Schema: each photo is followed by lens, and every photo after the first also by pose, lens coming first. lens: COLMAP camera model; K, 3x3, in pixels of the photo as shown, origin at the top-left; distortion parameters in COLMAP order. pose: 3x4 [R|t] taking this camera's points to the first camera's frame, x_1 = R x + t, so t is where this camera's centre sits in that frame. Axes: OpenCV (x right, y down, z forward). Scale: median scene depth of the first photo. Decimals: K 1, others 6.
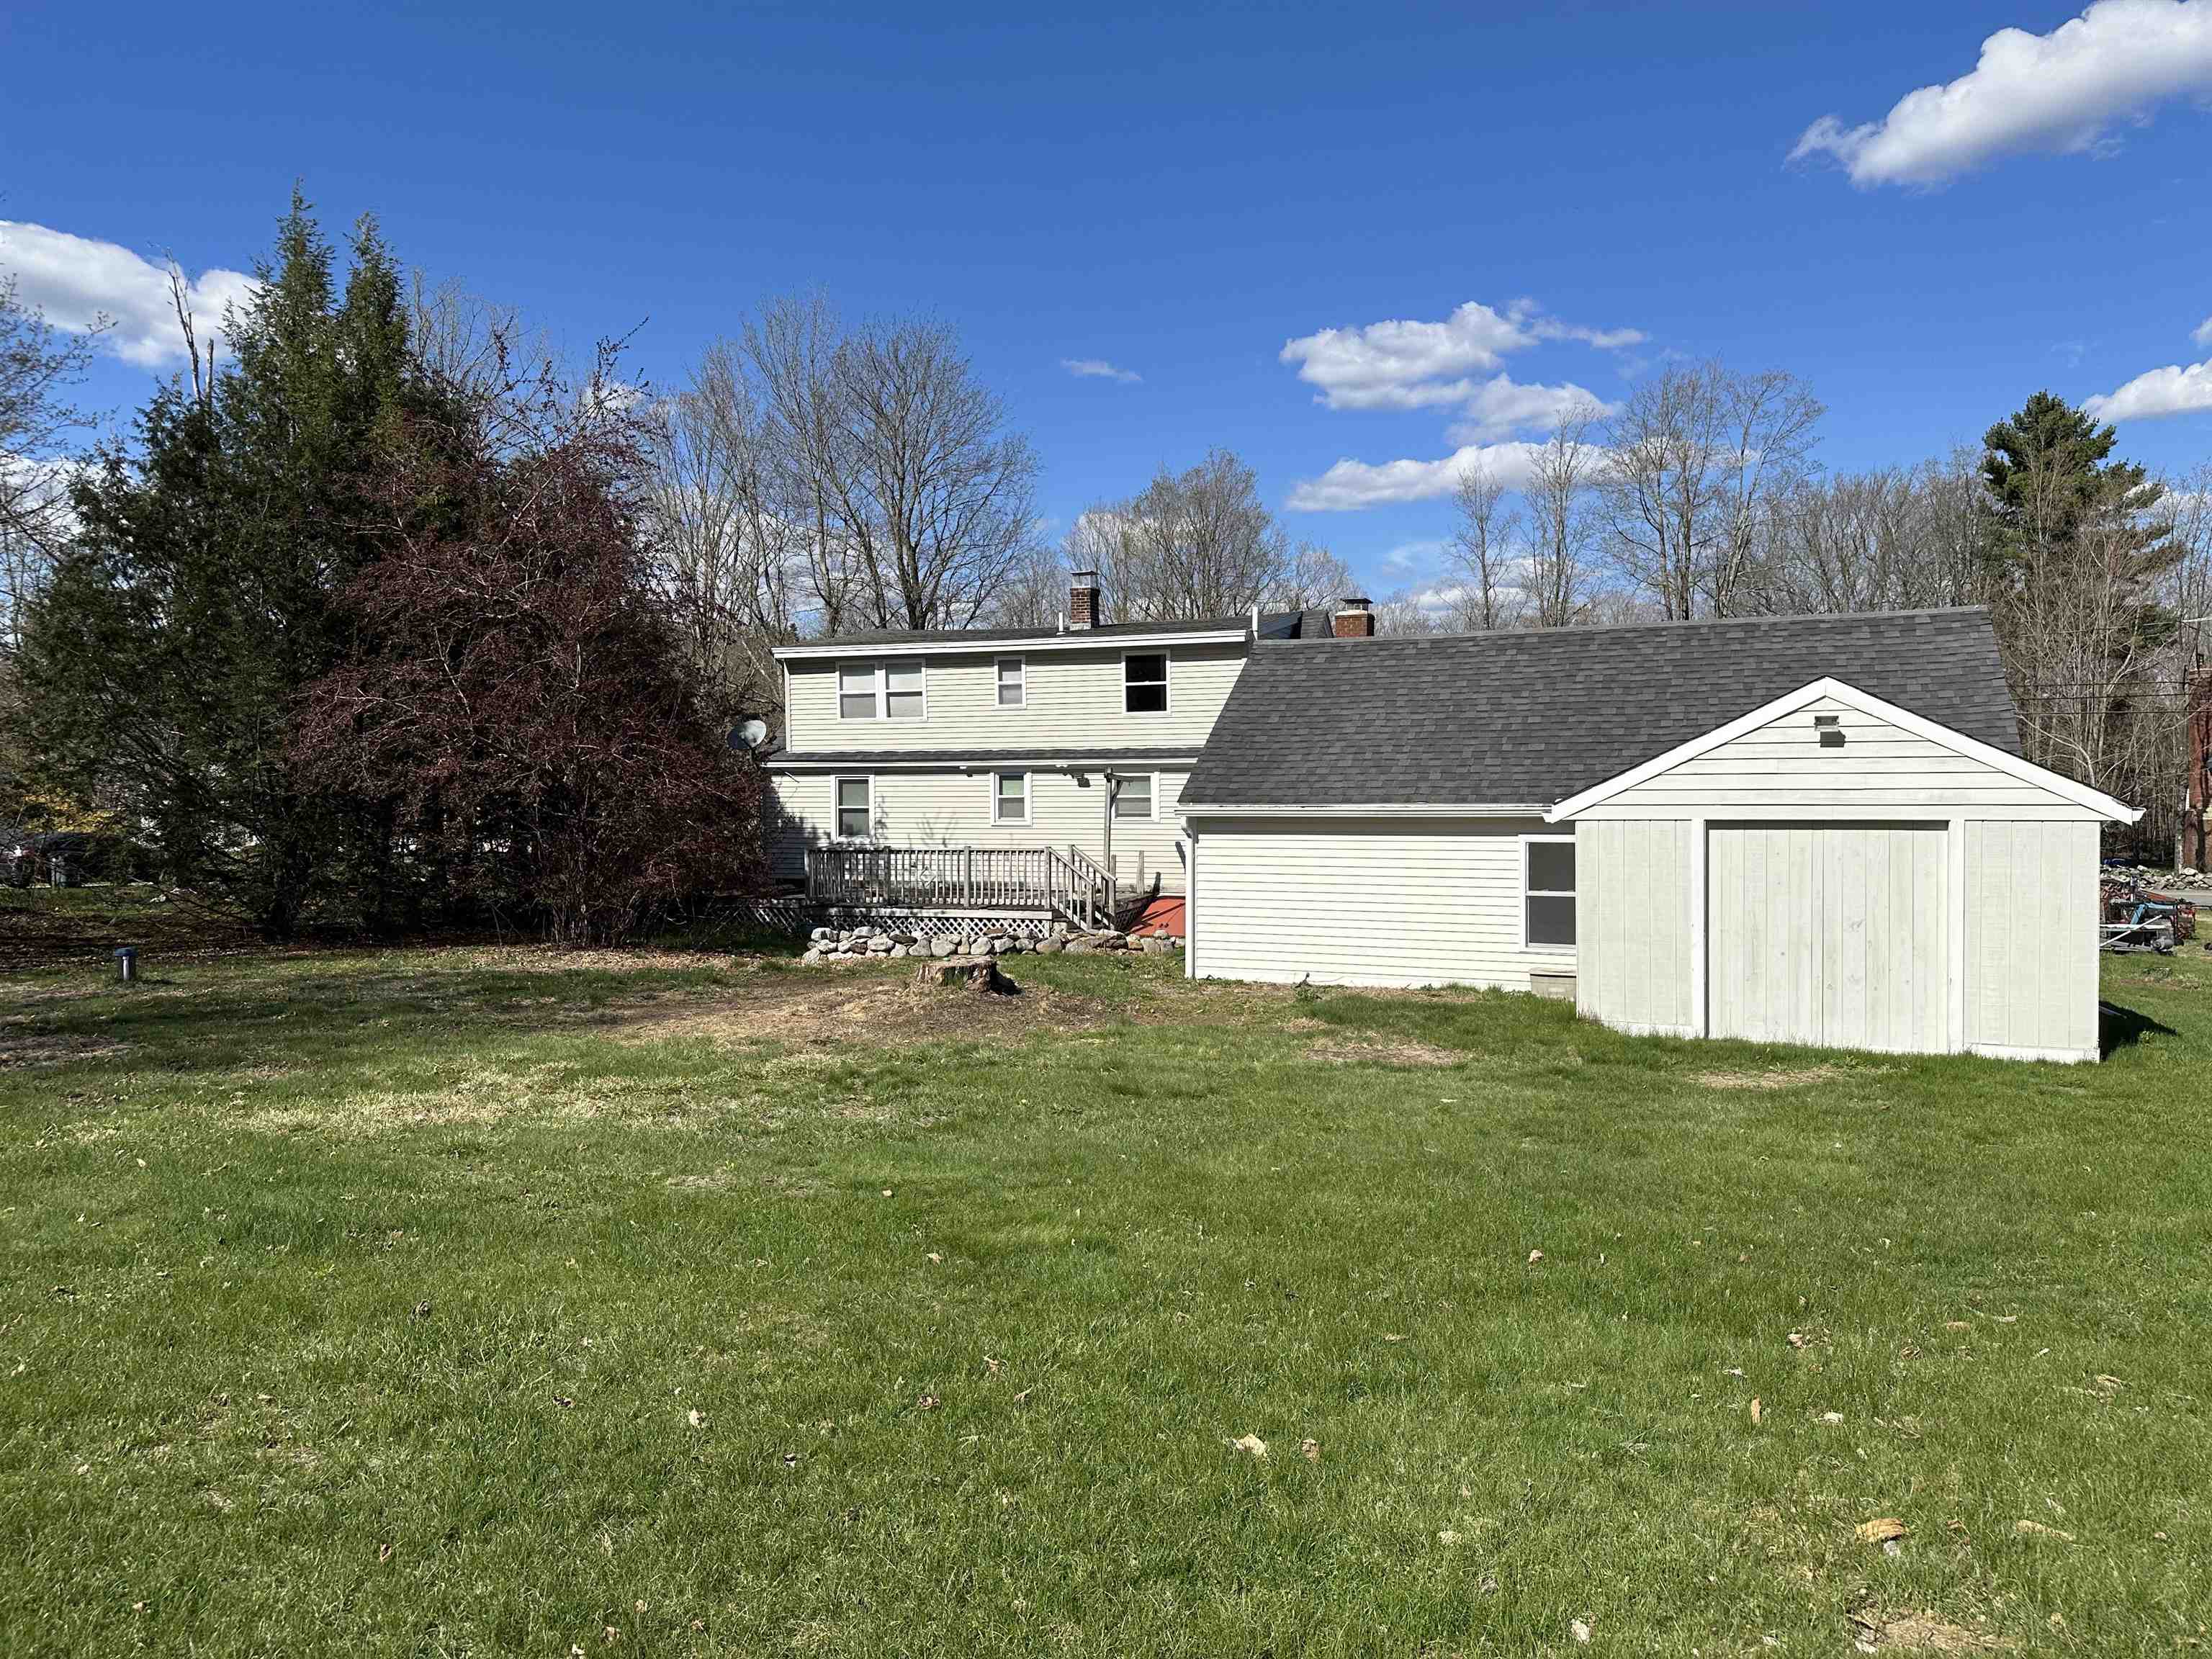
lens RADIAL K [[1528.4, 0, 1104.2], [0, 1528.4, 853.2], [0, 0, 1]] dist [0.096481, -0.114333]
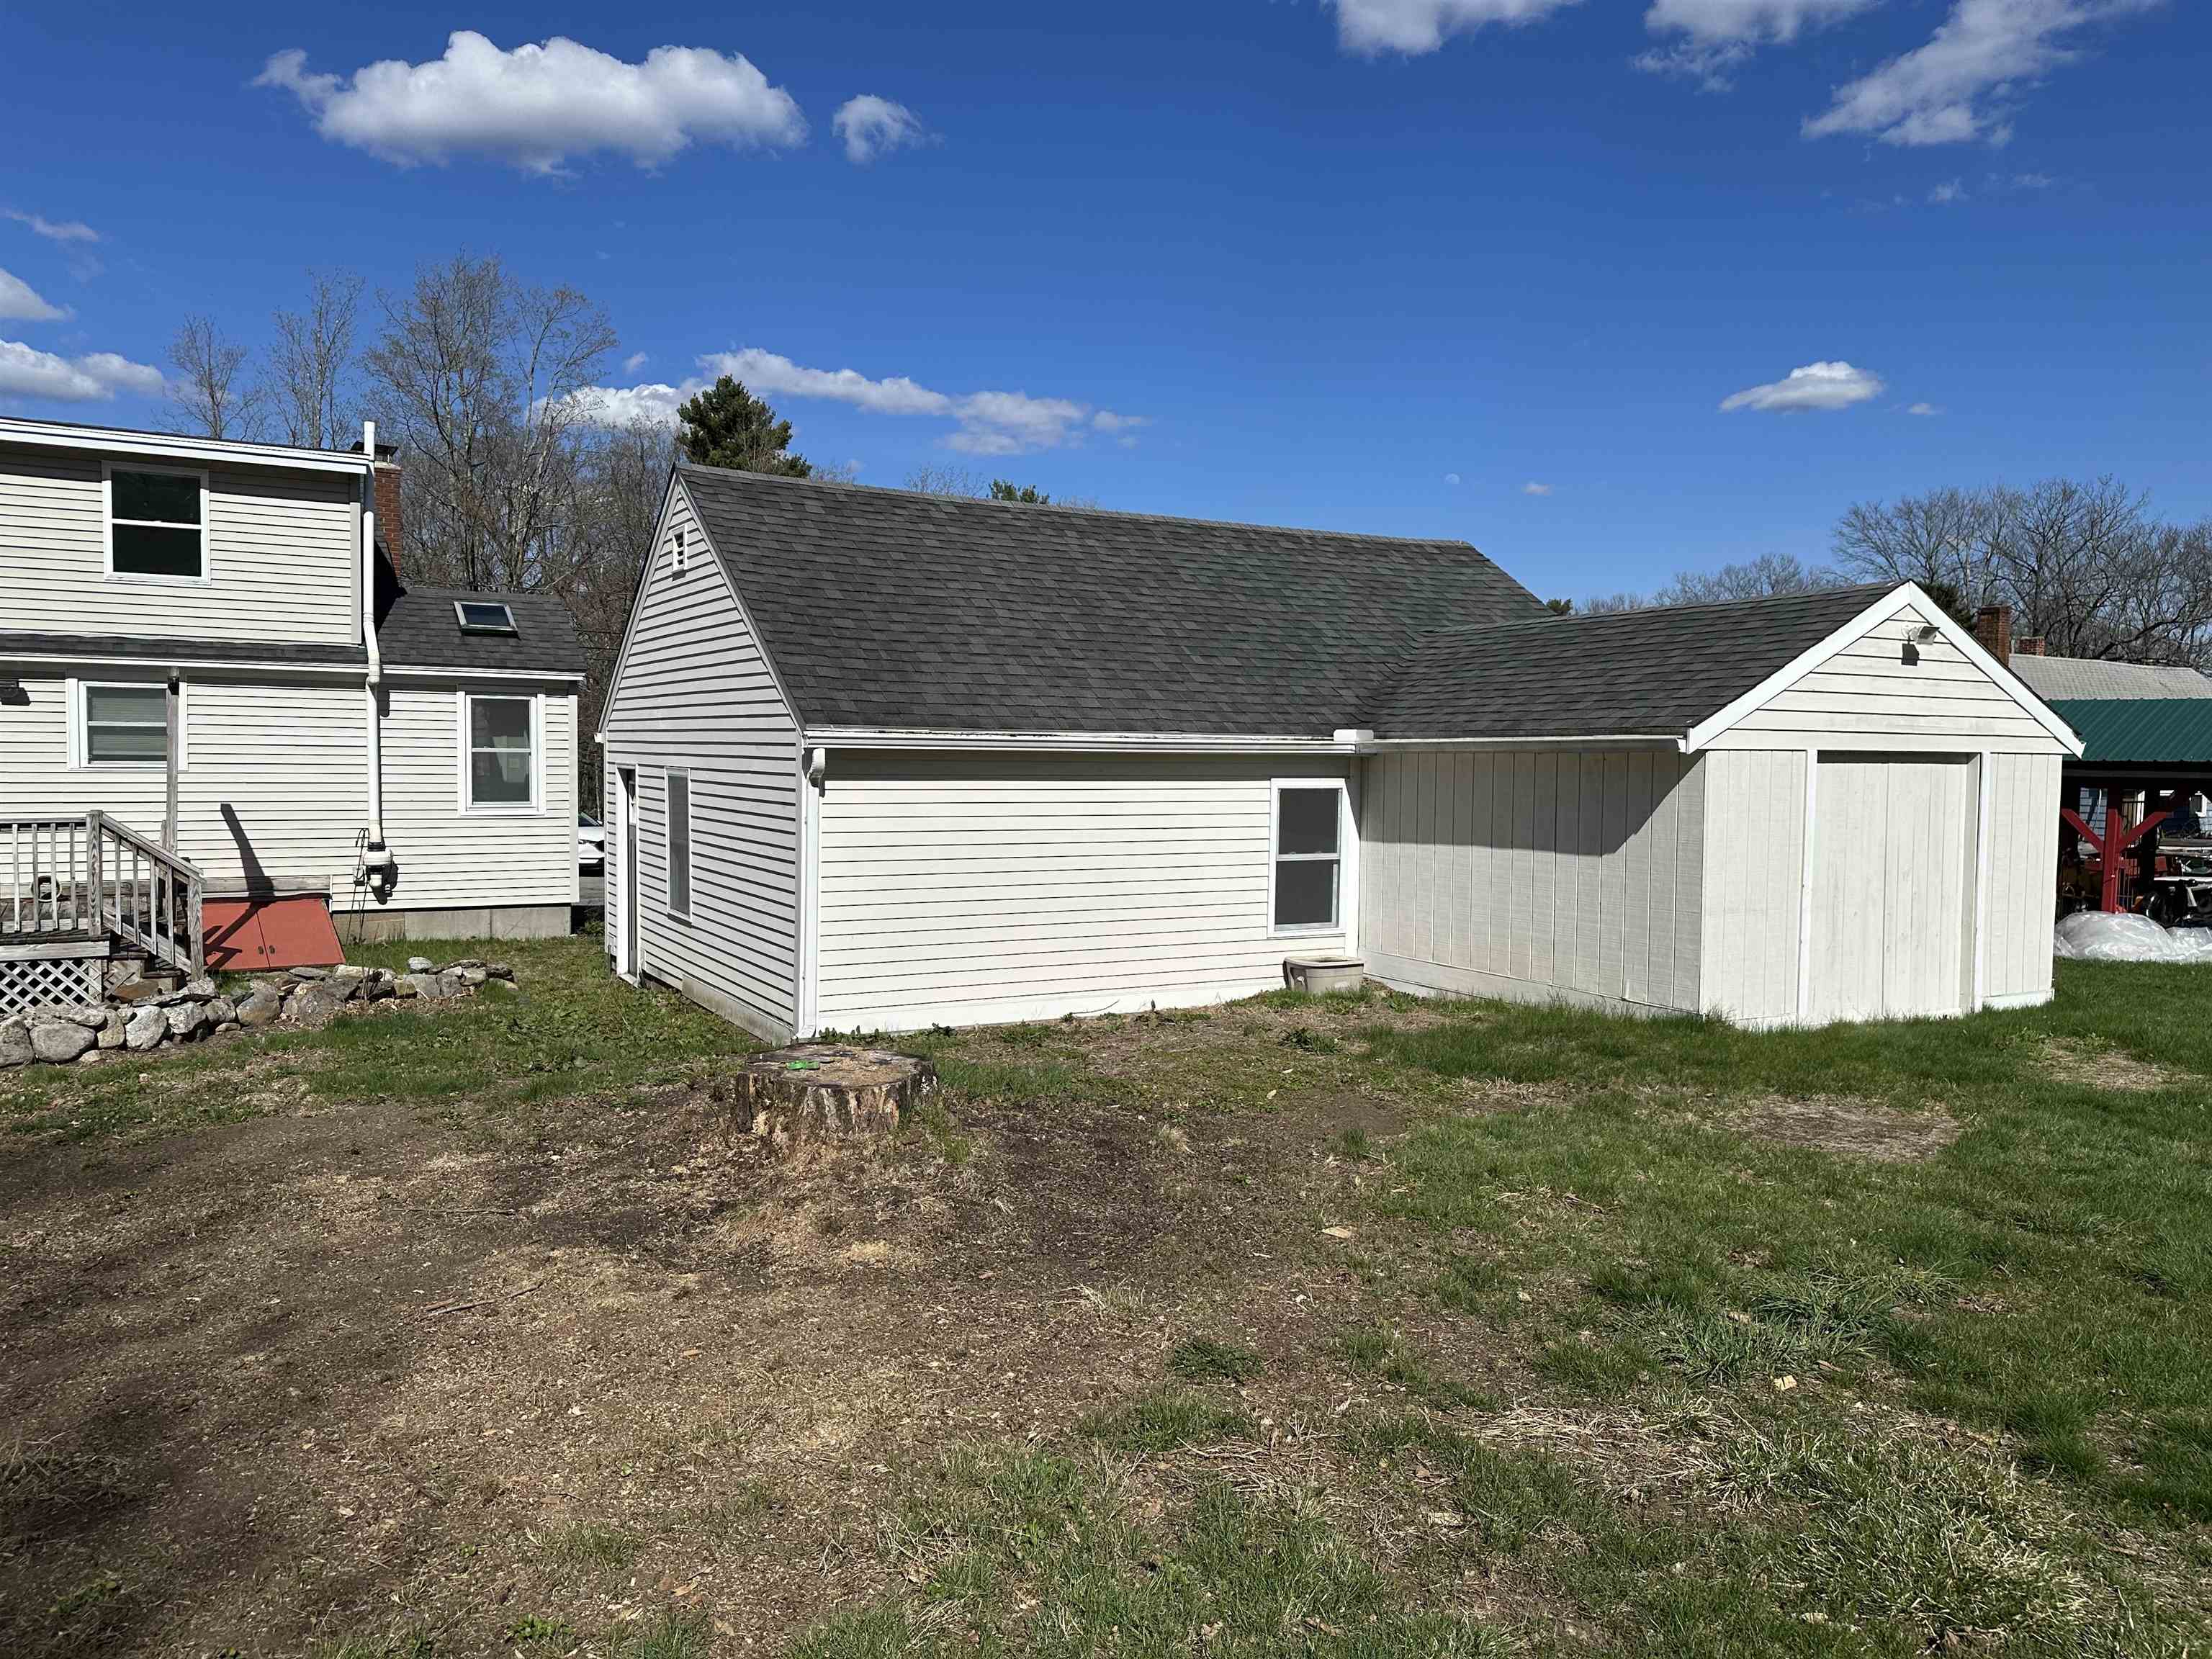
lens RADIAL K [[1528.4, 0, 1104.2], [0, 1528.4, 853.2], [0, 0, 1]] dist [0.096481, -0.114333]
pose [[0.621817, -0.039885, 0.782146, -0.348316], [0.021084, 0.999193, 0.034191, -0.003065], [-0.782879, -0.004770, 0.622156, 0.609261]]
